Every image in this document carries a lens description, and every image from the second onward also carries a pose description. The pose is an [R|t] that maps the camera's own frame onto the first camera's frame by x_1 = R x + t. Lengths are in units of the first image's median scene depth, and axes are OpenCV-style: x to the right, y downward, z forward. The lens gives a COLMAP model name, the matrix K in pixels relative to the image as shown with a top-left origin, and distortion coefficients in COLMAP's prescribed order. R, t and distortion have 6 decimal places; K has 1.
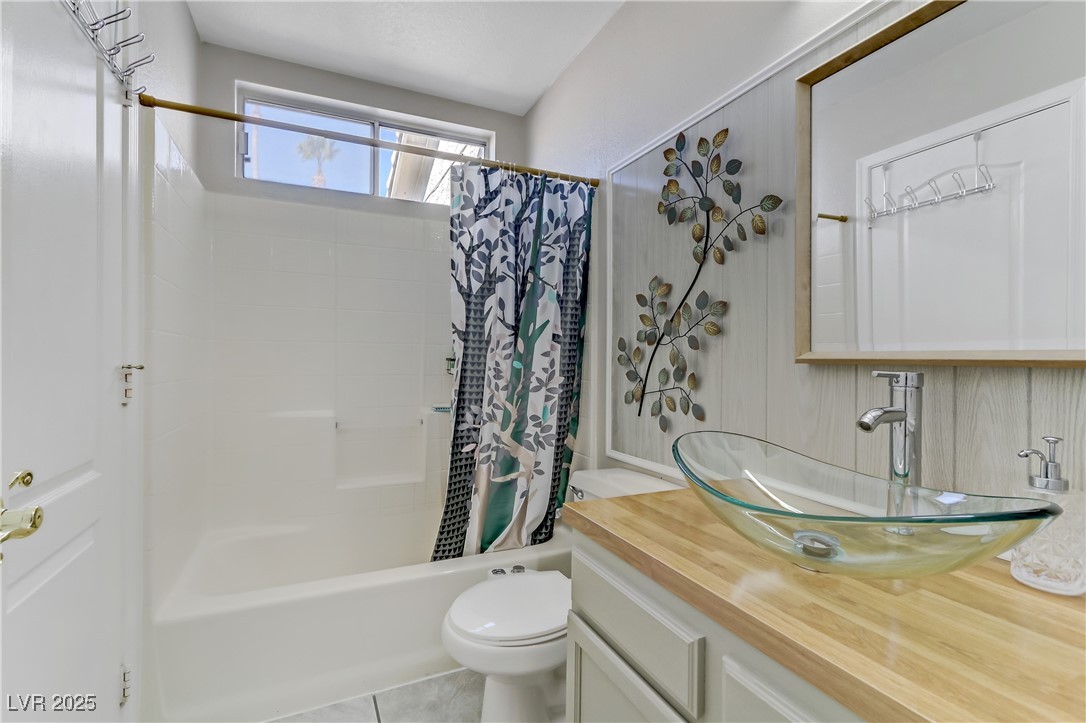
lens RADIAL K [[493.8, 0, 543.4], [0, 493.8, 361.1], [0, 0, 1]] dist [-0.011336, 0.000944]
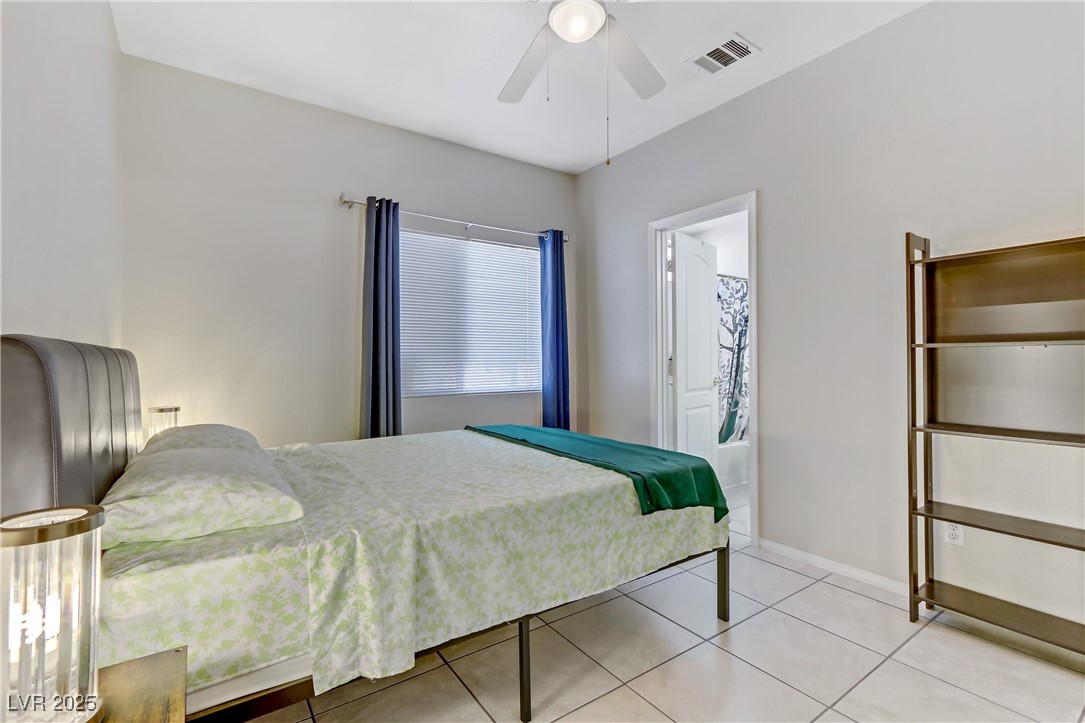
lens RADIAL K [[493.3, 0, 543.1], [0, 493.3, 356.4], [0, 0, 1]] dist [-0.011336, 0.000944]
pose [[0.984062, -0.007188, 0.177678, -1.382936], [0.008328, 0.999949, -0.005676, -0.009848], [-0.177628, 0.007065, 0.984072, -1.138258]]
